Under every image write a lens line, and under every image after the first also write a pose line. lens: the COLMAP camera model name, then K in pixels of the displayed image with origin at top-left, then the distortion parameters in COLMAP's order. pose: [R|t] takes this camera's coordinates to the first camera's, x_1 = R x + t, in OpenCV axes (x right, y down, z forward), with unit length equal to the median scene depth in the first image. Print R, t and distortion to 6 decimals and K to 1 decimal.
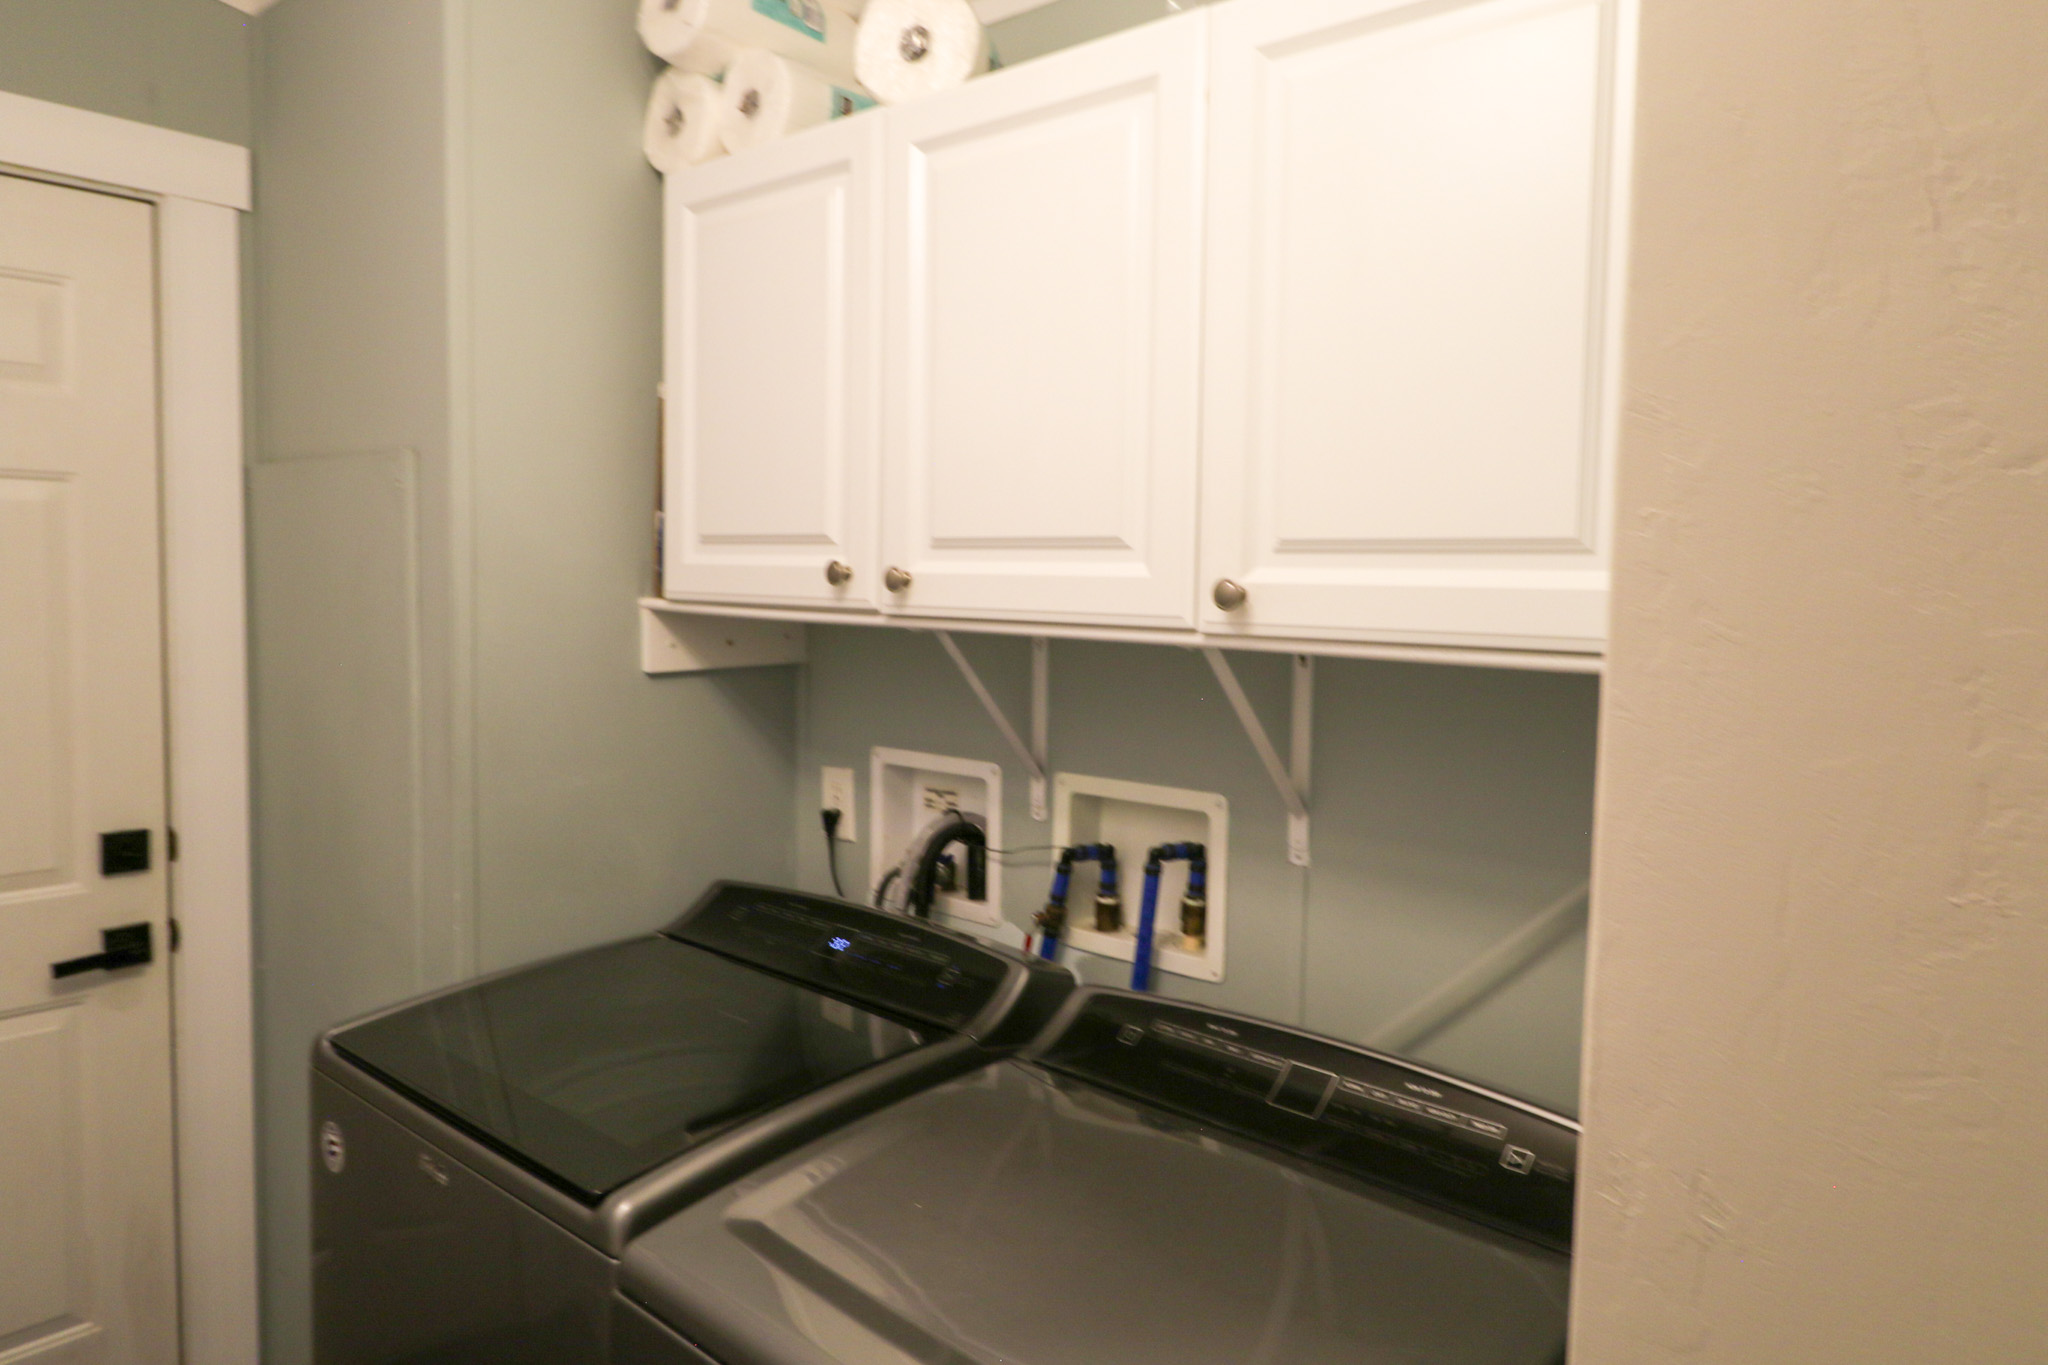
lens RADIAL K [[1305.1, 0, 1016.6], [0, 1305.1, 656.0], [0, 0, 1]] dist [0.032961, -0.027865]
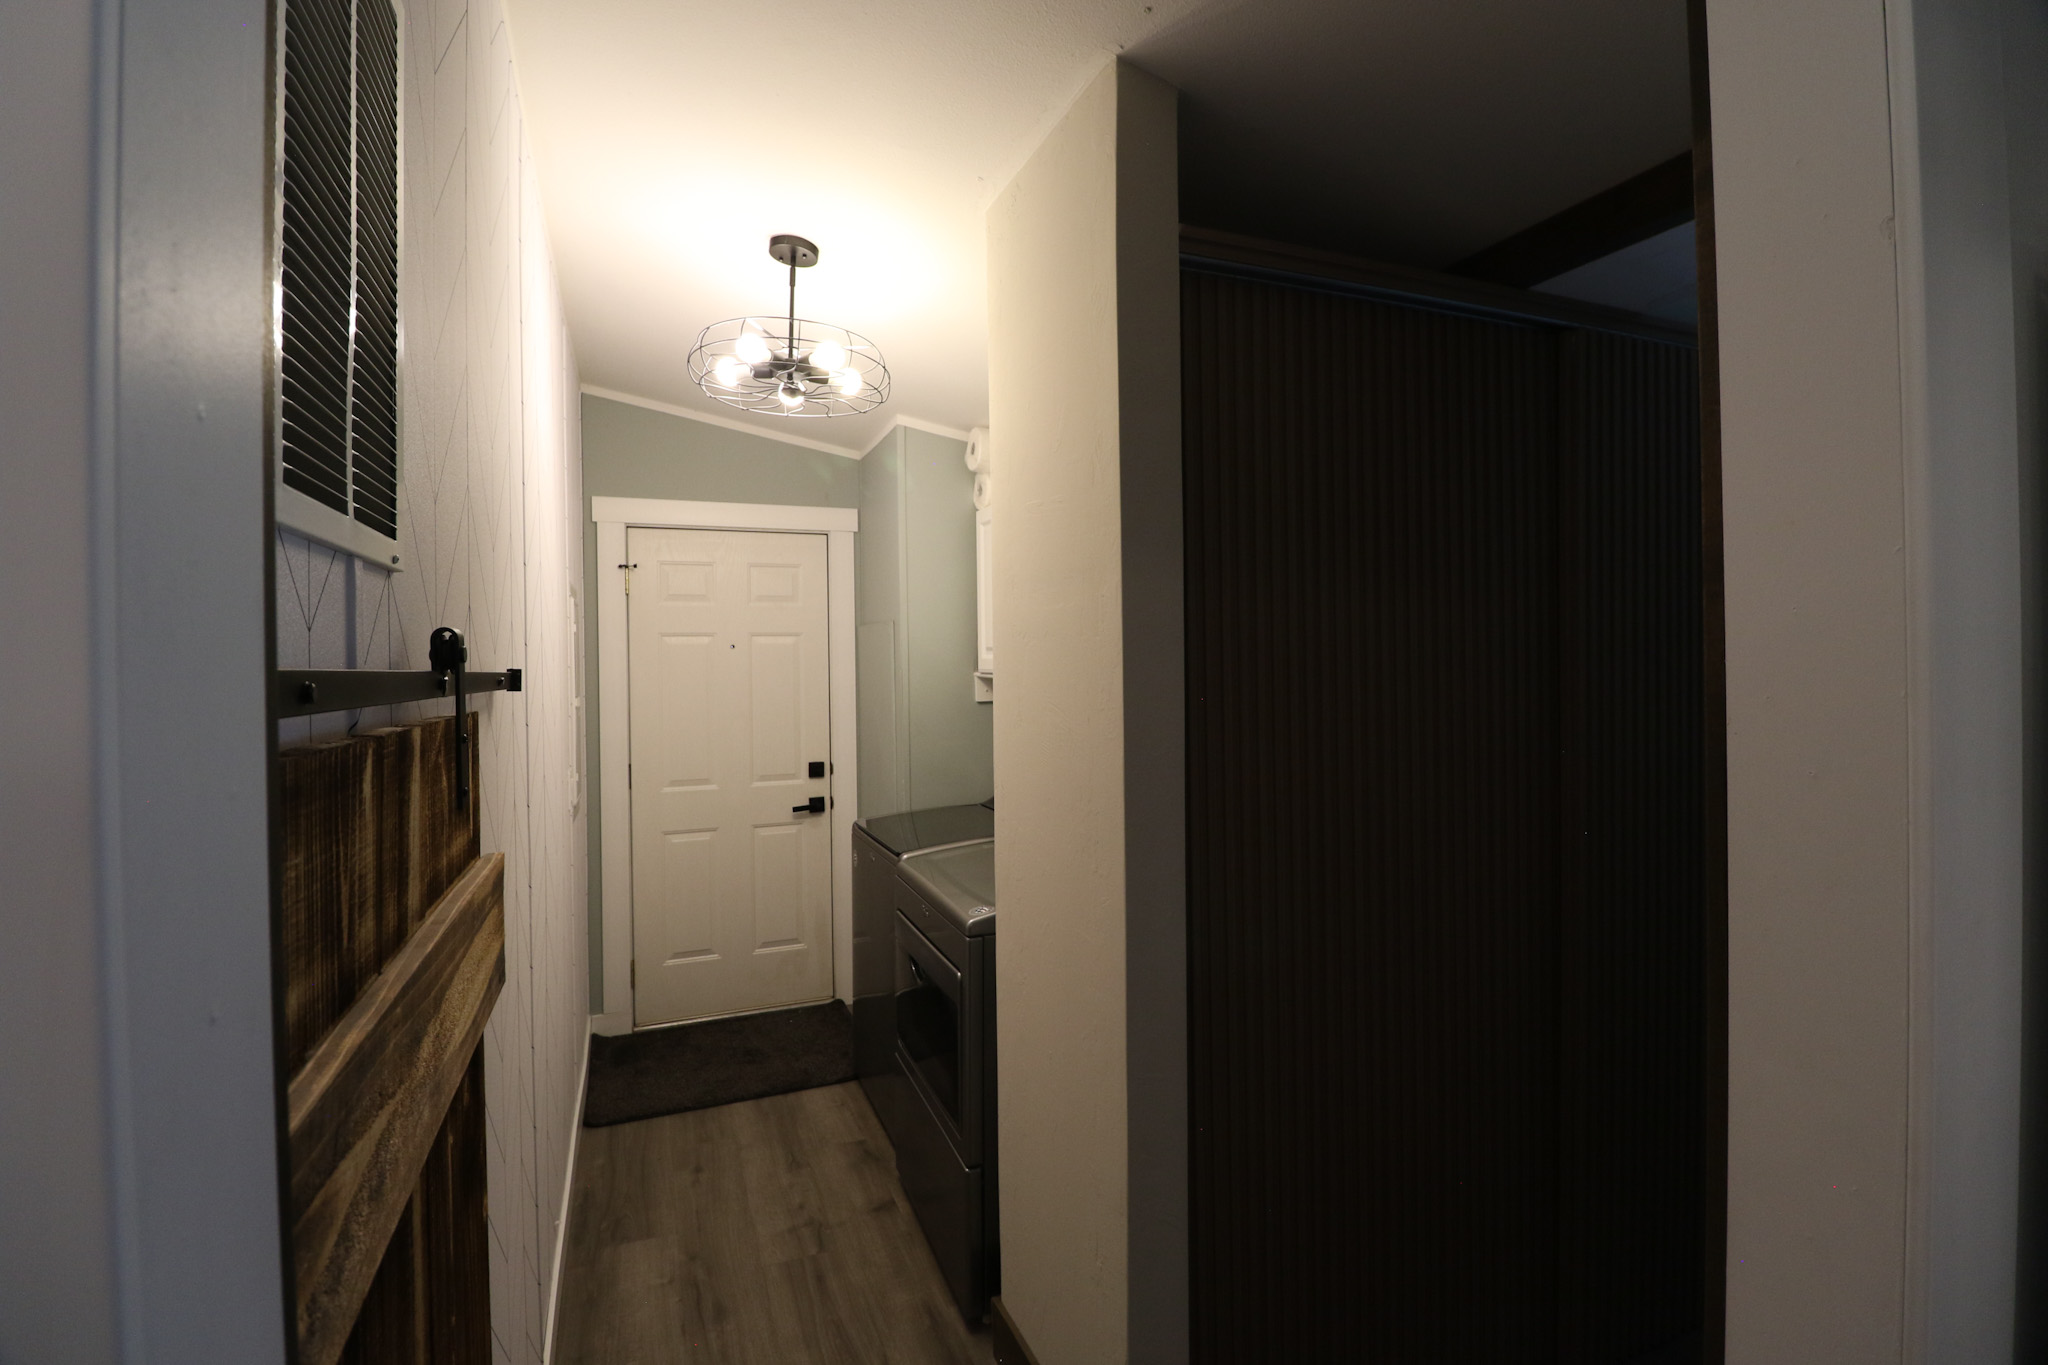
lens RADIAL K [[920.7, 0, 1022.9], [0, 920.7, 665.3], [0, 0, 1]] dist [-0.001443, -0.012925]
pose [[0.895723, -0.026505, -0.443821, 0.567031], [-0.000690, 0.998137, -0.061002, 0.049247], [0.444612, 0.054947, 0.894037, -0.534984]]
